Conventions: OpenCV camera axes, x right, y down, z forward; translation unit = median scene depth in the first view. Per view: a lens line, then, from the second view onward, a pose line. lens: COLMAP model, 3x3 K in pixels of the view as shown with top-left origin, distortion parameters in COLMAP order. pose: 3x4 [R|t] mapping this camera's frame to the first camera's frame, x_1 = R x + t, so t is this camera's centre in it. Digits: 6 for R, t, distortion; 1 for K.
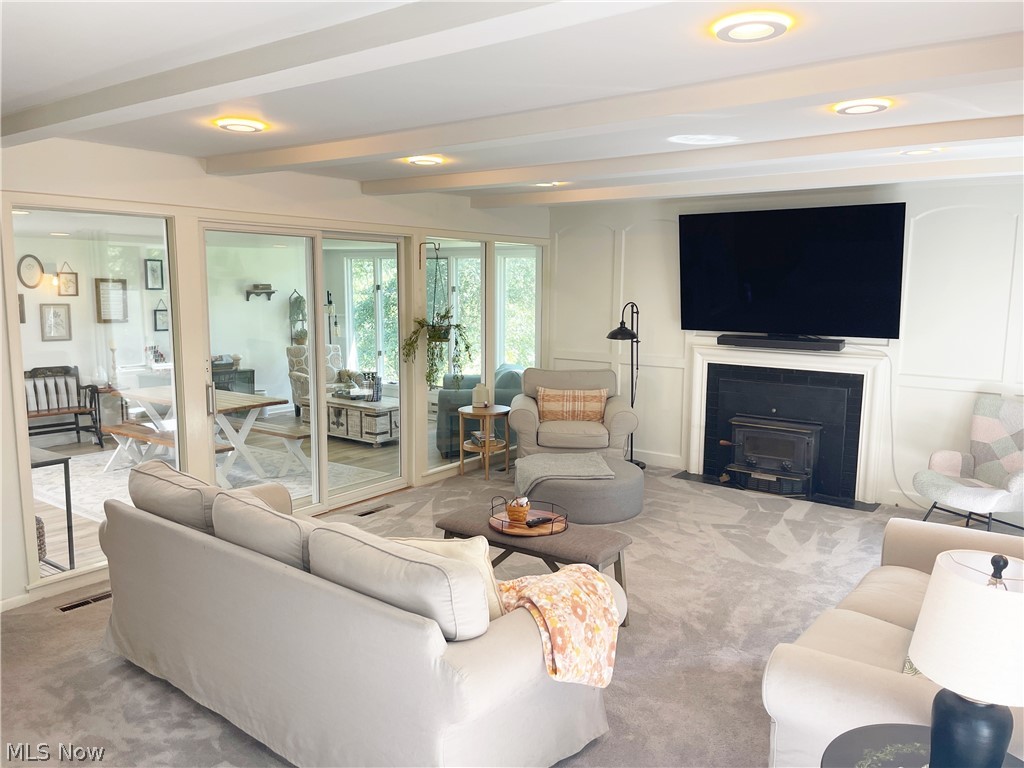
lens RADIAL K [[745.8, 0, 514.9], [0, 745.8, 379.5], [0, 0, 1]] dist [0.001996, -0.005263]
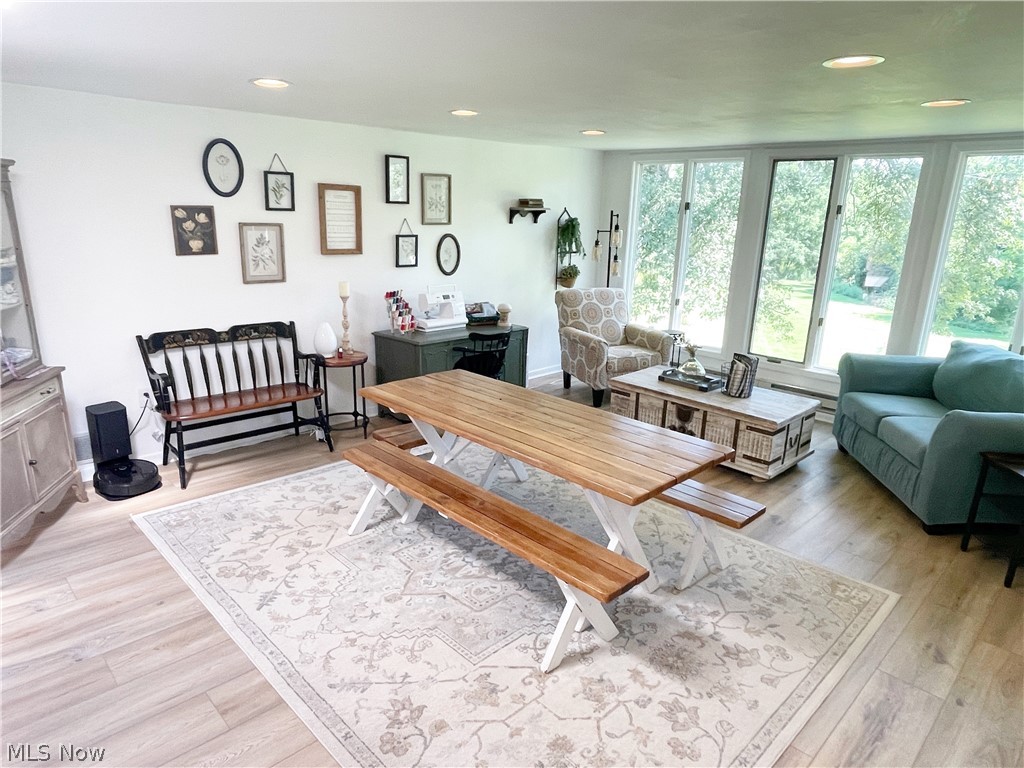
lens RADIAL K [[635.7, 0, 506.8], [0, 635.7, 387.5], [0, 0, 1]] dist [0.006119, 0.005738]
pose [[0.983867, 0.064425, -0.166899, -0.288048], [-0.038991, 0.987701, 0.151415, -0.049787], [0.174601, -0.142465, 0.974278, 0.452316]]
